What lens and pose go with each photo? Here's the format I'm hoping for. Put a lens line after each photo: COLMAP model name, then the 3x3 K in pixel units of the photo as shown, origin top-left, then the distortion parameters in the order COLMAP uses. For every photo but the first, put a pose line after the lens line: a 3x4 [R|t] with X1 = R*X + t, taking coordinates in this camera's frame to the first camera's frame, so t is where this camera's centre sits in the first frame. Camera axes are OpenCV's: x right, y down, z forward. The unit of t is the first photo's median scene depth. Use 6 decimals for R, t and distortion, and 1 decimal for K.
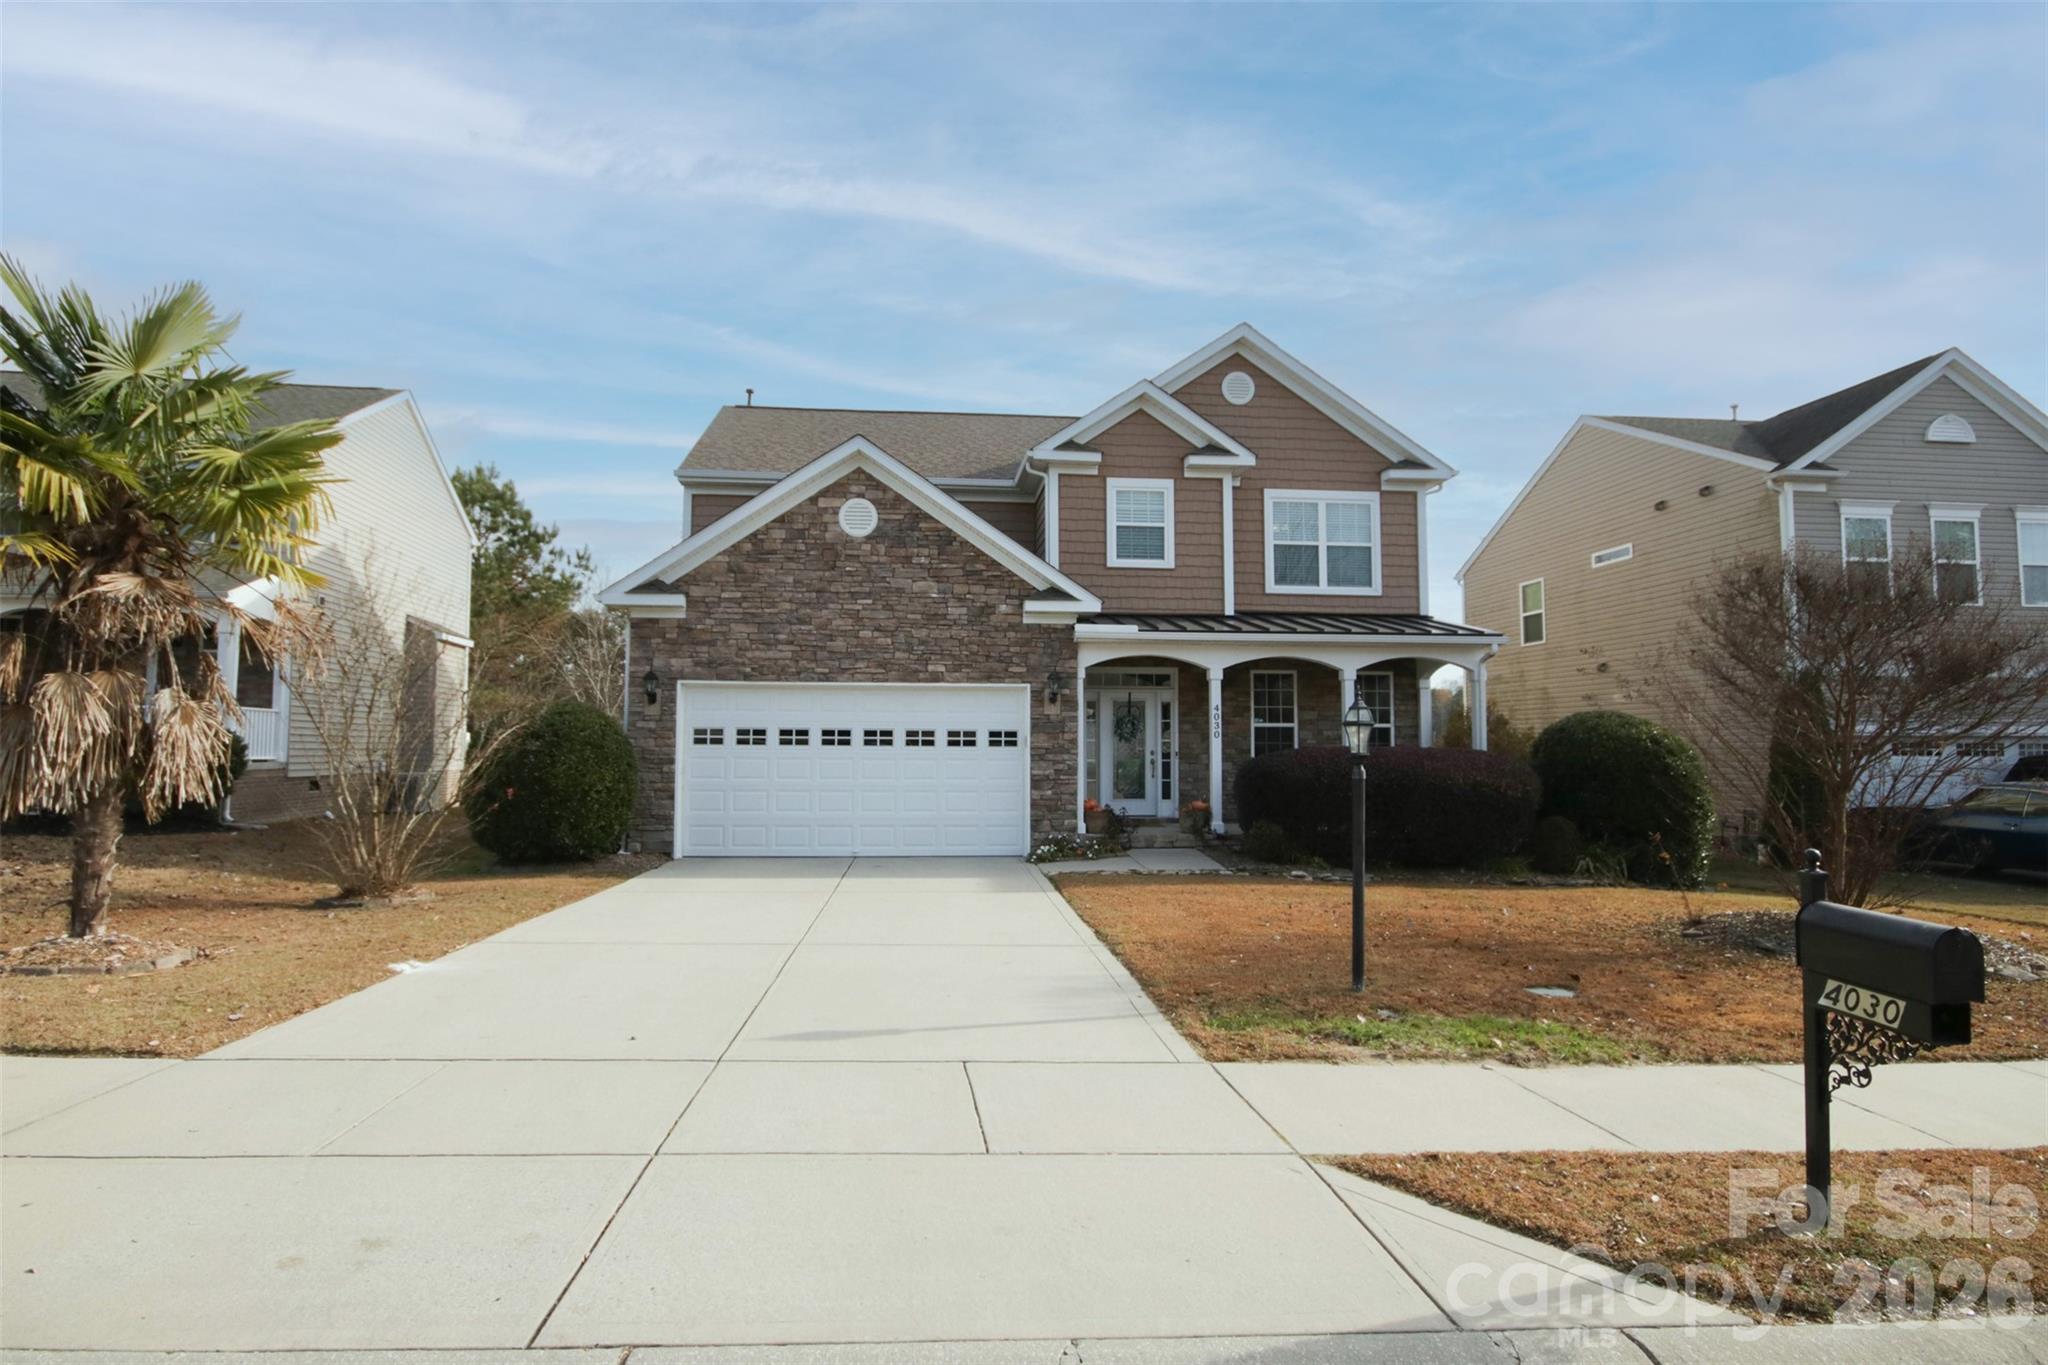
lens RADIAL K [[952.2, 0, 1013.4], [0, 952.2, 698.1], [0, 0, 1]] dist [-0.002829, 0.001396]
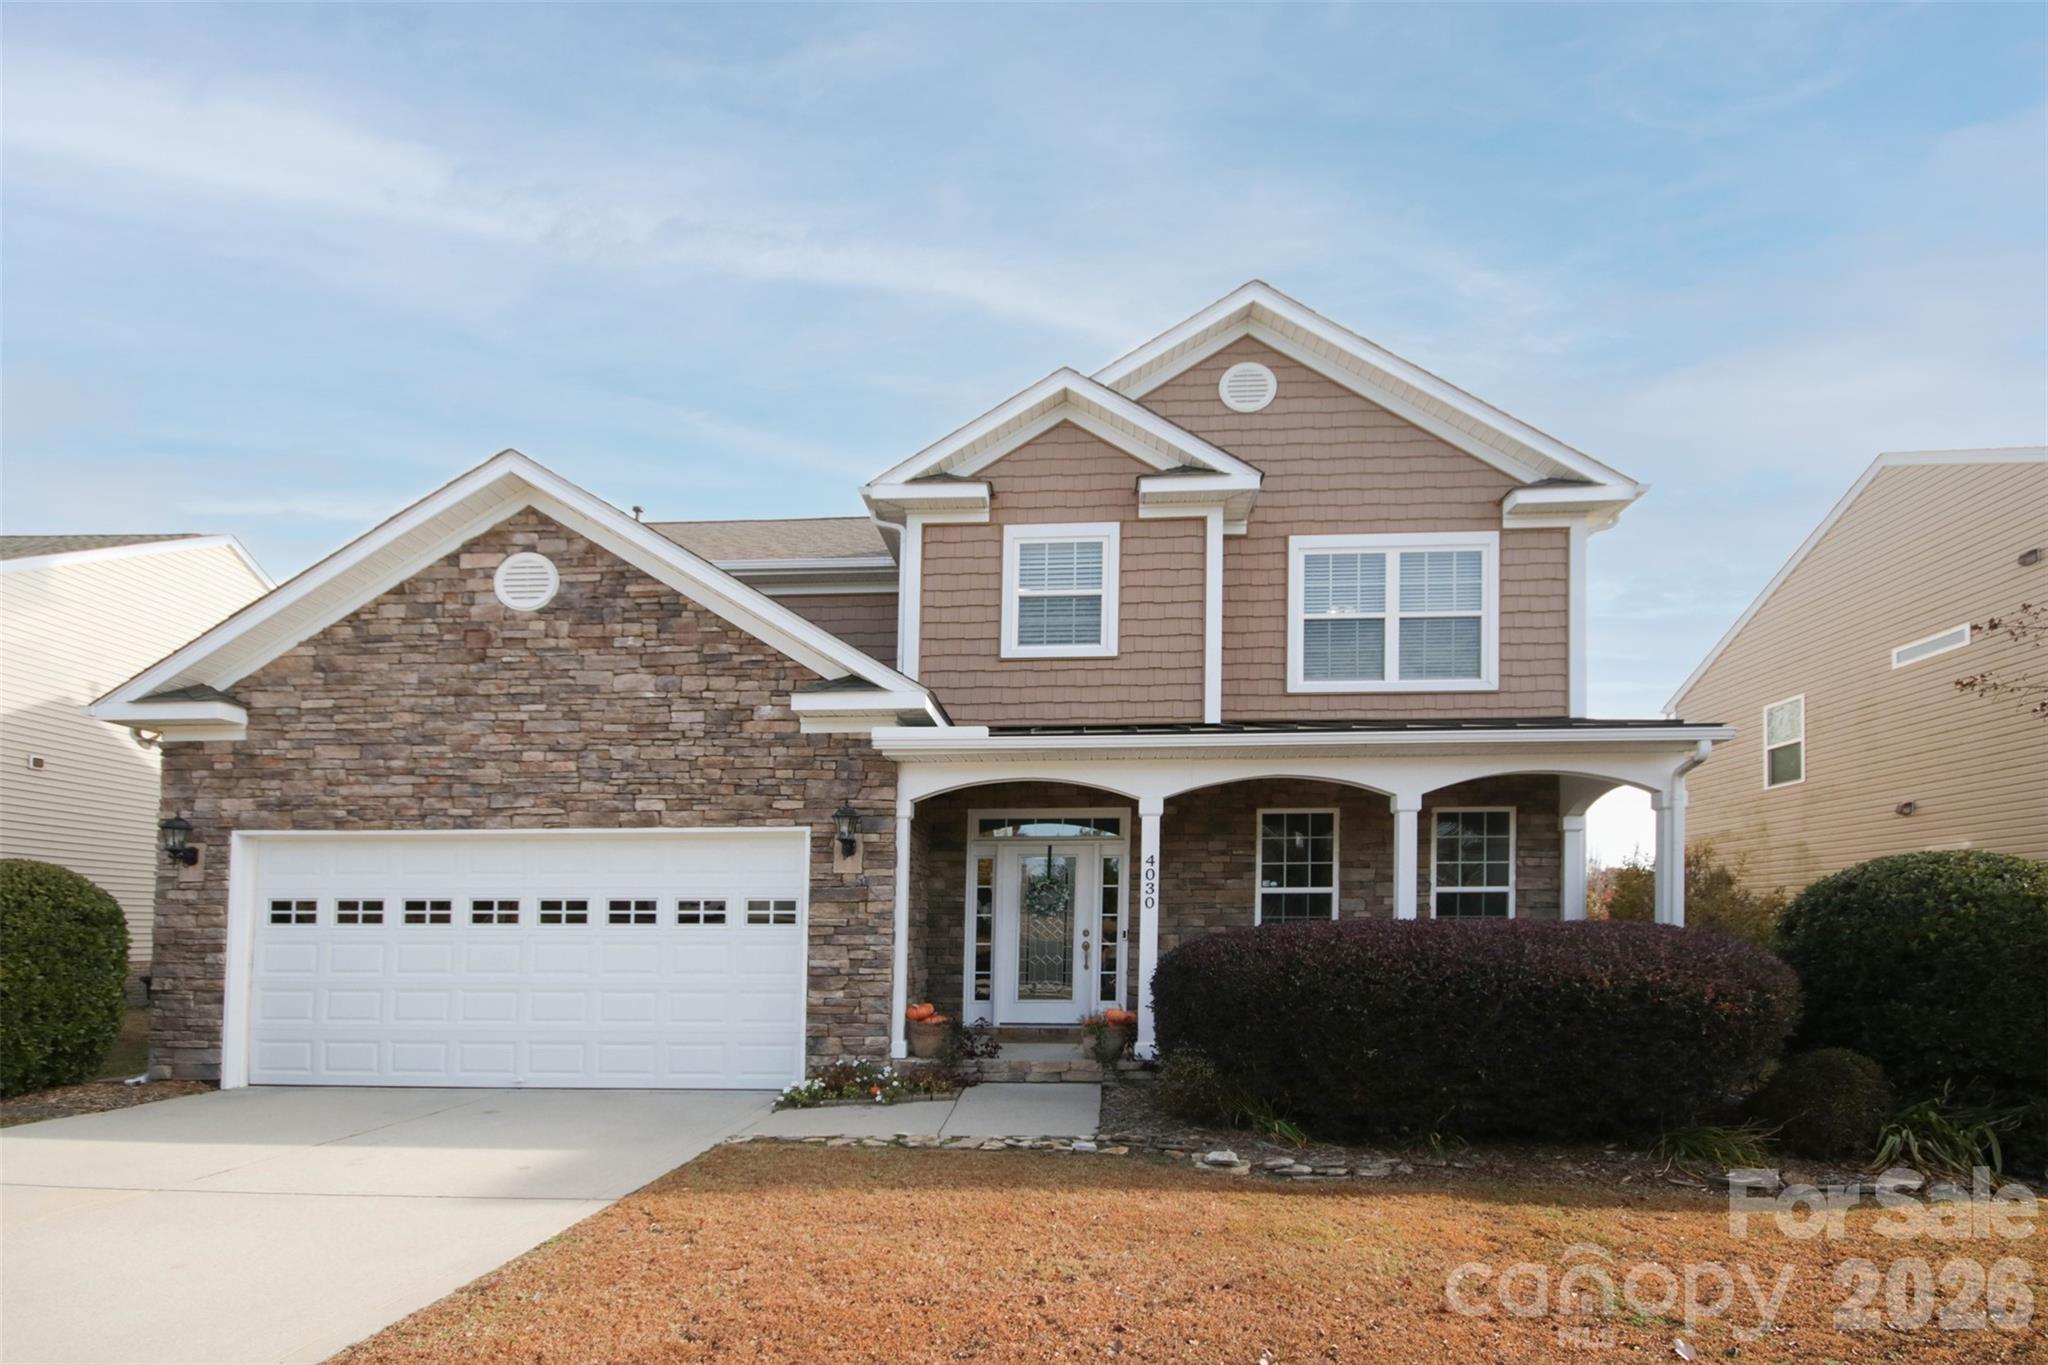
lens RADIAL K [[940.6, 0, 821.2], [0, 940.6, 936.4], [0, 0, 1]] dist [0.001765, -0.001183]
pose [[0.956986, -0.004397, -0.290102, 0.171658], [0.021571, 0.998196, 0.056030, 0.019474], [0.289332, -0.059878, 0.955354, 0.318321]]
